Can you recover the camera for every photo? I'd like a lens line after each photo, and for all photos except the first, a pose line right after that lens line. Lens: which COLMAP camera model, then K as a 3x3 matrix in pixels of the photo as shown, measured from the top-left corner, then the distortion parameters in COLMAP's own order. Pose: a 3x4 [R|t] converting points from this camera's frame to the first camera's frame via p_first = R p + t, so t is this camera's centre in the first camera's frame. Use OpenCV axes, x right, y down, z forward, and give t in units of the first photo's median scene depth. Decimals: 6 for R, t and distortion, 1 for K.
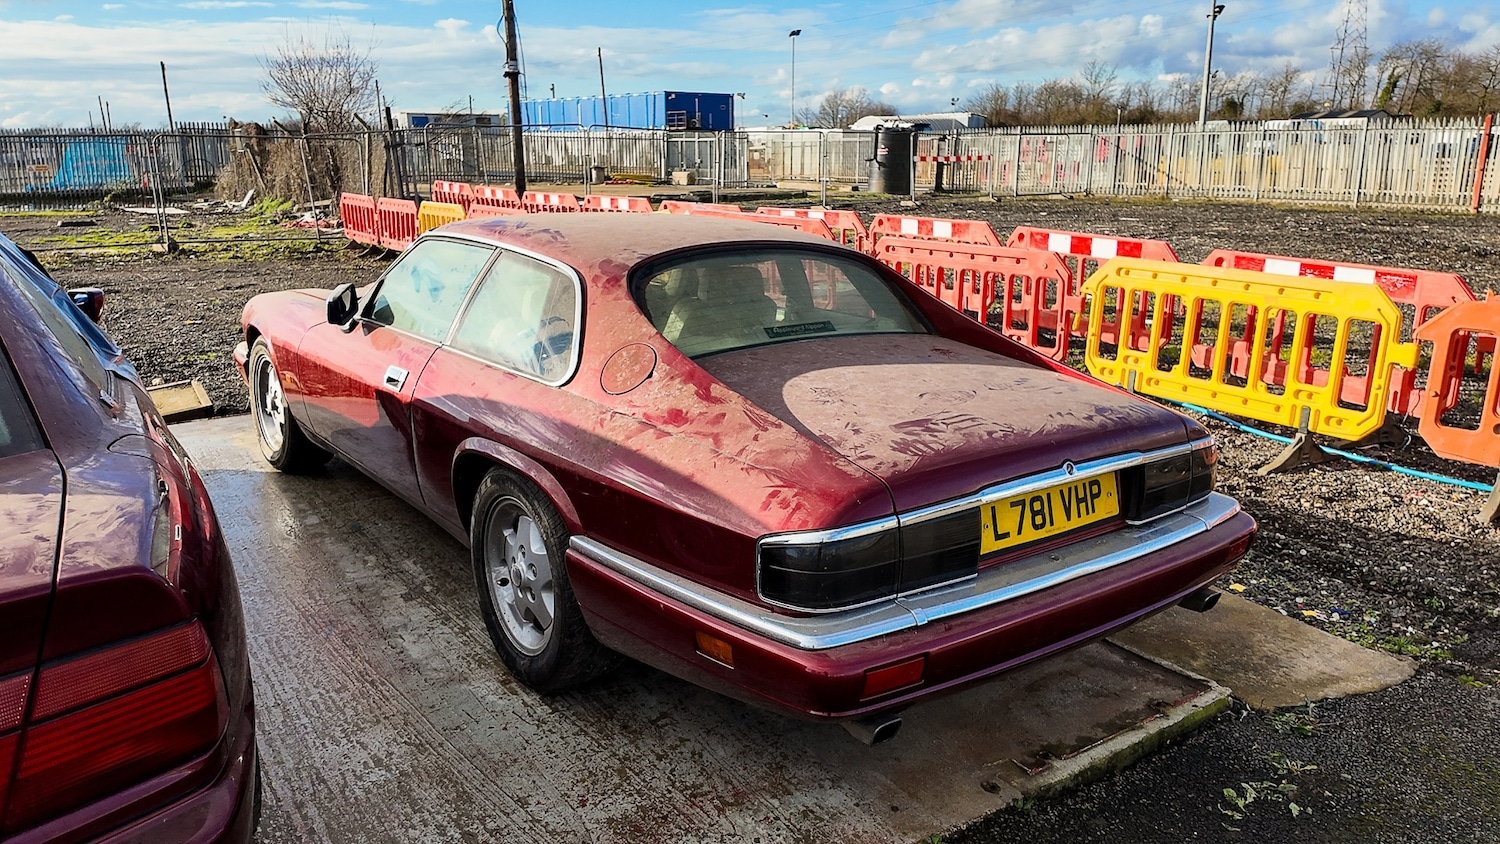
lens RADIAL K [[1295.6, 0, 750.0], [0, 1295.6, 422.0], [0, 0, 1]] dist [0.149142, -0.257643]
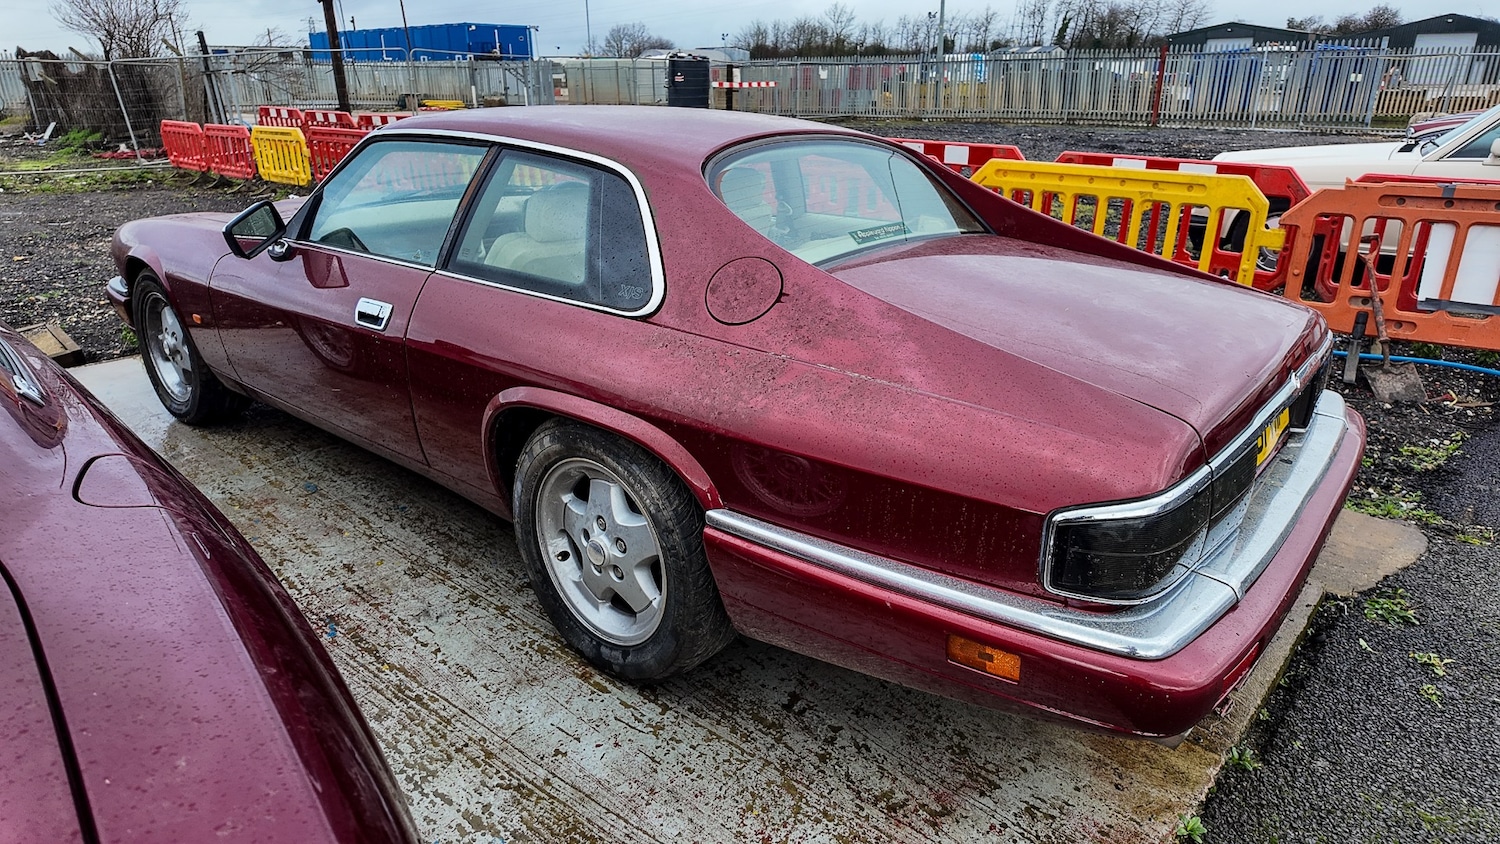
lens RADIAL K [[992.2, 0, 750.0], [0, 992.2, 422.0], [0, 0, 1]] dist [0.065065, -0.081288]
pose [[0.967690, -0.084239, 0.237654, -0.216831], [0.057533, 0.991445, 0.117162, -0.029282], [-0.245490, -0.099703, 0.964258, 0.367513]]
